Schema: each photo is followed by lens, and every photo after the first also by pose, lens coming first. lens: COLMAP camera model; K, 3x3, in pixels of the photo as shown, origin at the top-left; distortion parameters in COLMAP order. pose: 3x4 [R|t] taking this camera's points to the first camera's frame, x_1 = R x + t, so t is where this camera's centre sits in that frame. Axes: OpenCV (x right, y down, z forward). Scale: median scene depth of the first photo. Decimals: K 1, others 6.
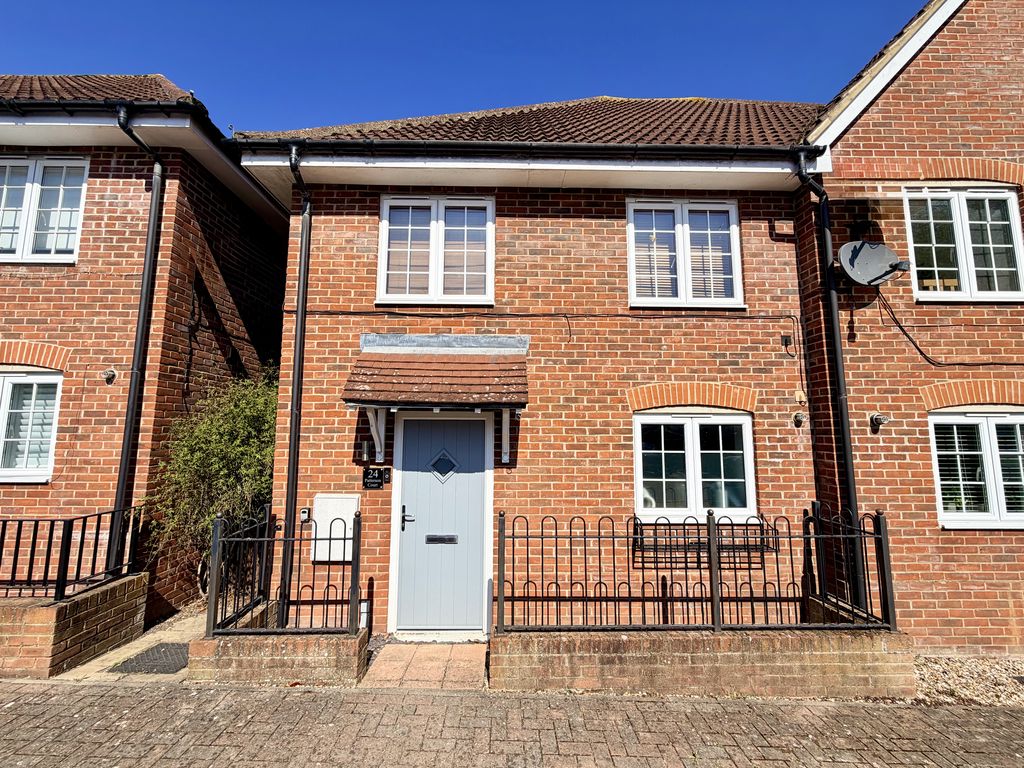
lens RADIAL K [[409.2, 0, 513.8], [0, 409.2, 387.2], [0, 0, 1]] dist [0.001881, -0.000489]
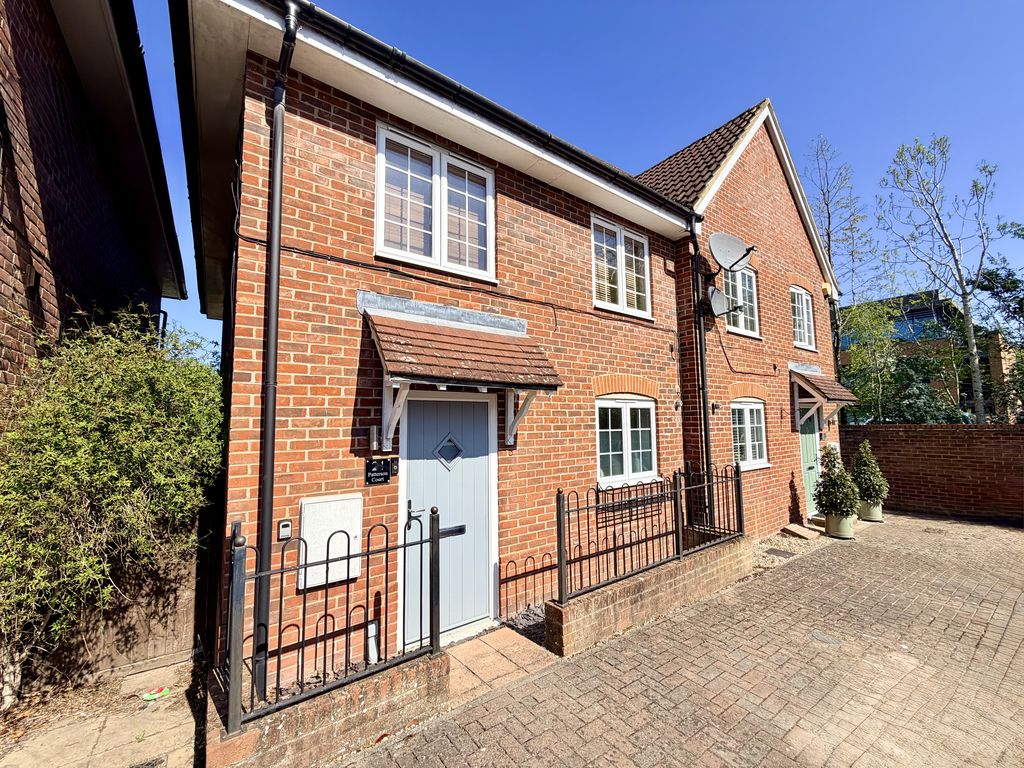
lens RADIAL K [[409.2, 0, 514.7], [0, 409.2, 384.4], [0, 0, 1]] dist [0.001881, -0.000489]
pose [[0.811564, 0.040148, 0.582883, -0.580586], [-0.055396, 0.998429, 0.008359, 0.026951], [-0.581632, -0.039073, 0.812513, 0.180070]]
